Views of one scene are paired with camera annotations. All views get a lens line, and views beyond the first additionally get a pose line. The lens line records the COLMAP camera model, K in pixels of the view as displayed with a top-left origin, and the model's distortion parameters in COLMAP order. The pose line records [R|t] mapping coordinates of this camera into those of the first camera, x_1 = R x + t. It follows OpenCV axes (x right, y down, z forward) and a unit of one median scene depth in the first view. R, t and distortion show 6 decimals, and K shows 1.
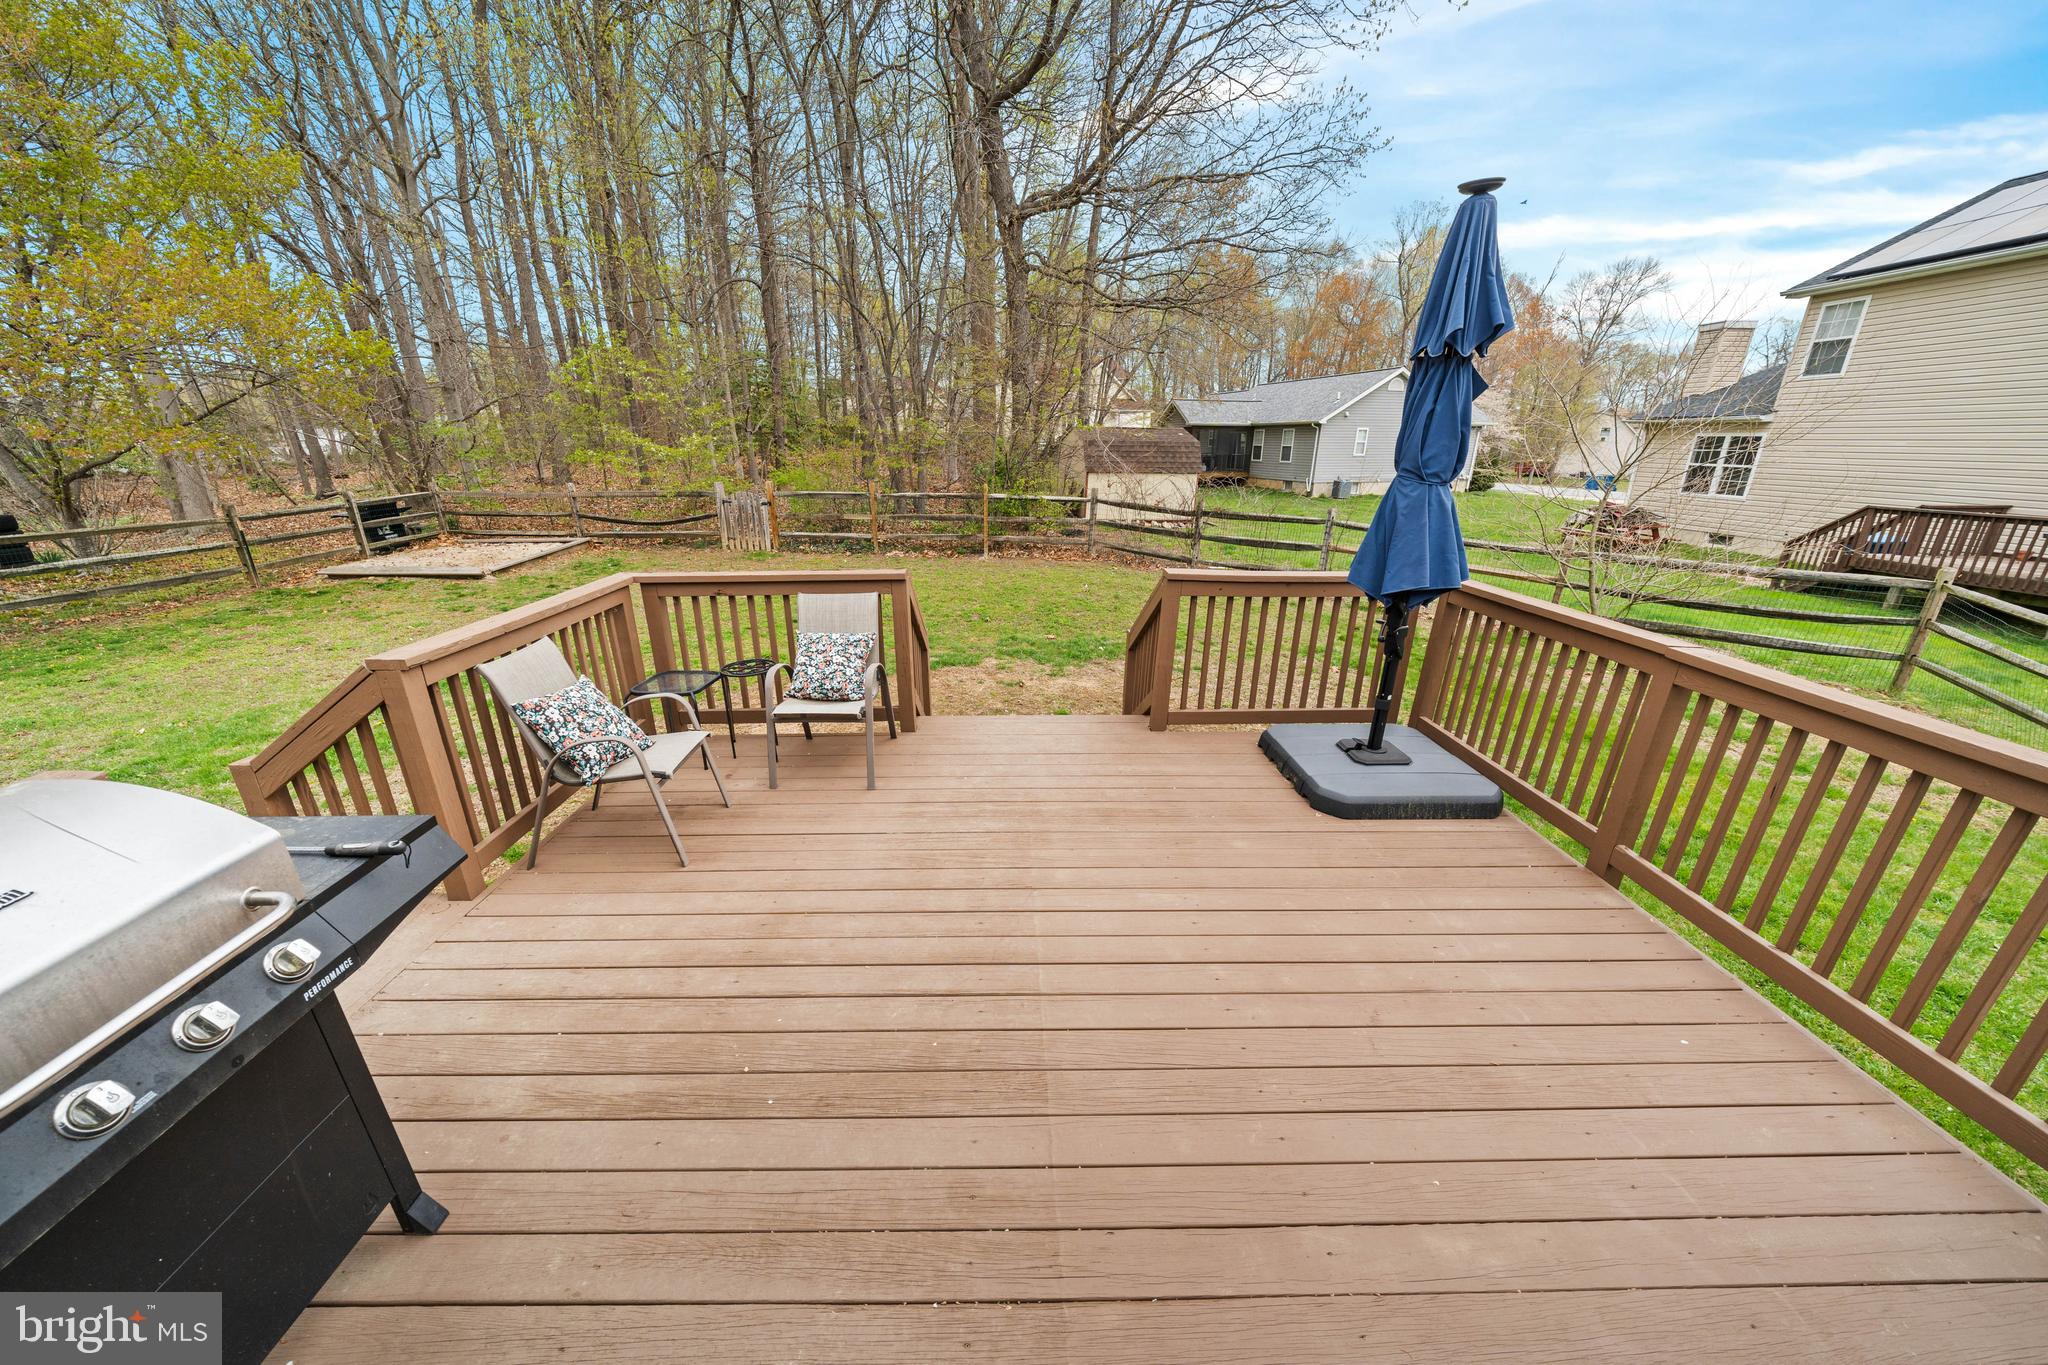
lens RADIAL K [[725.2, 0, 1019.5], [0, 725.2, 687.2], [0, 0, 1]] dist [-0.001324, 0.000383]
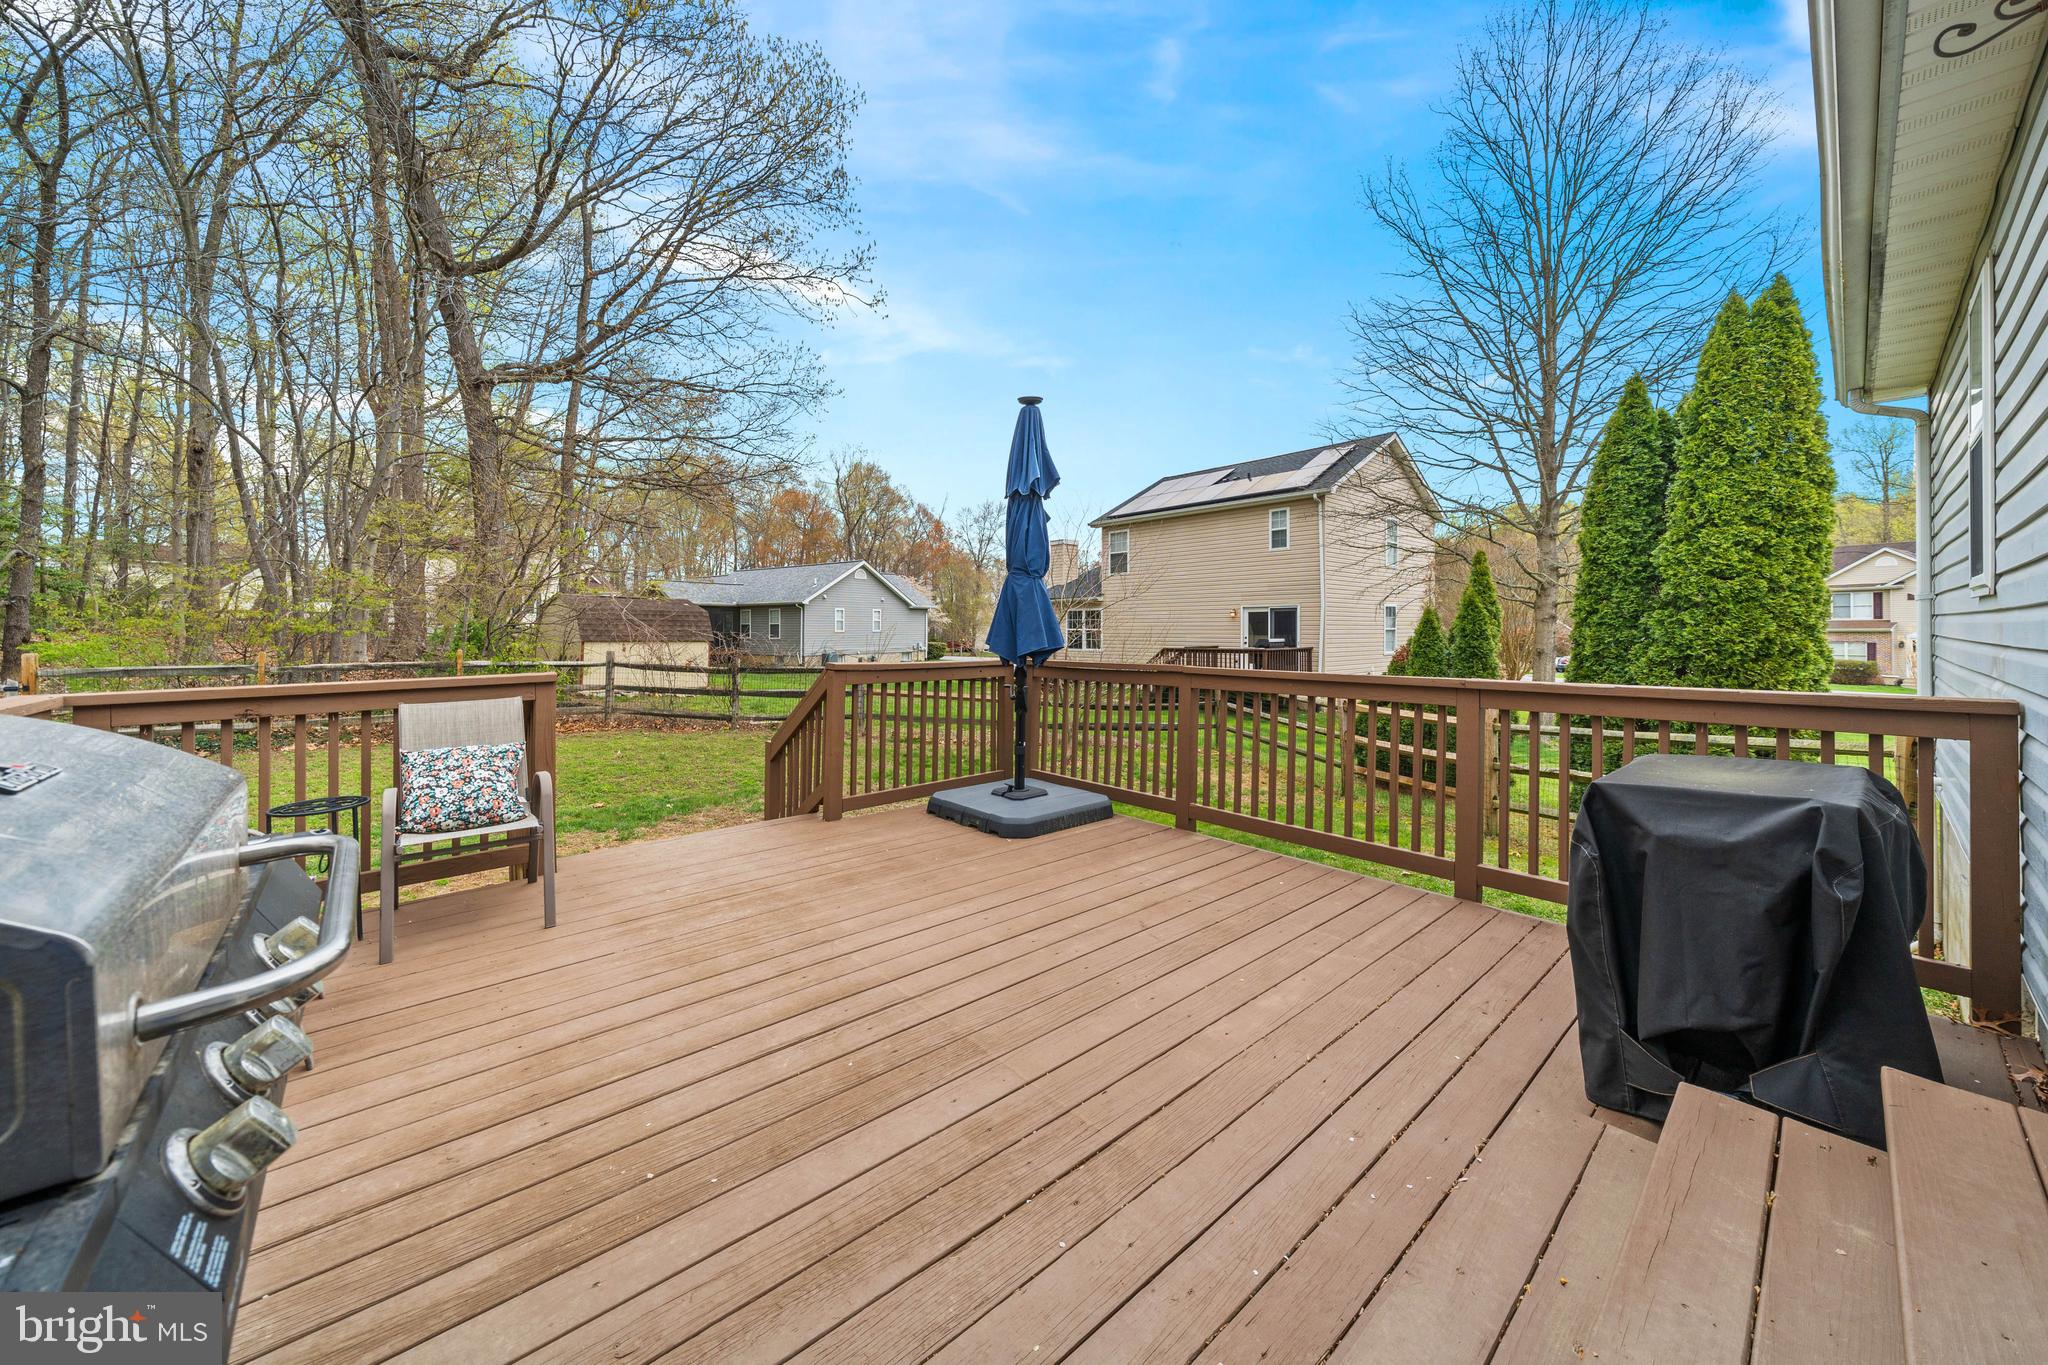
lens RADIAL K [[725.2, 0, 1036.5], [0, 725.2, 620.8], [0, 0, 1]] dist [-0.001324, 0.000383]
pose [[0.761252, -0.002974, 0.648449, -0.303477], [0.217148, 0.943424, -0.250595, 0.135562], [-0.611017, 0.331575, 0.718830, -0.003244]]
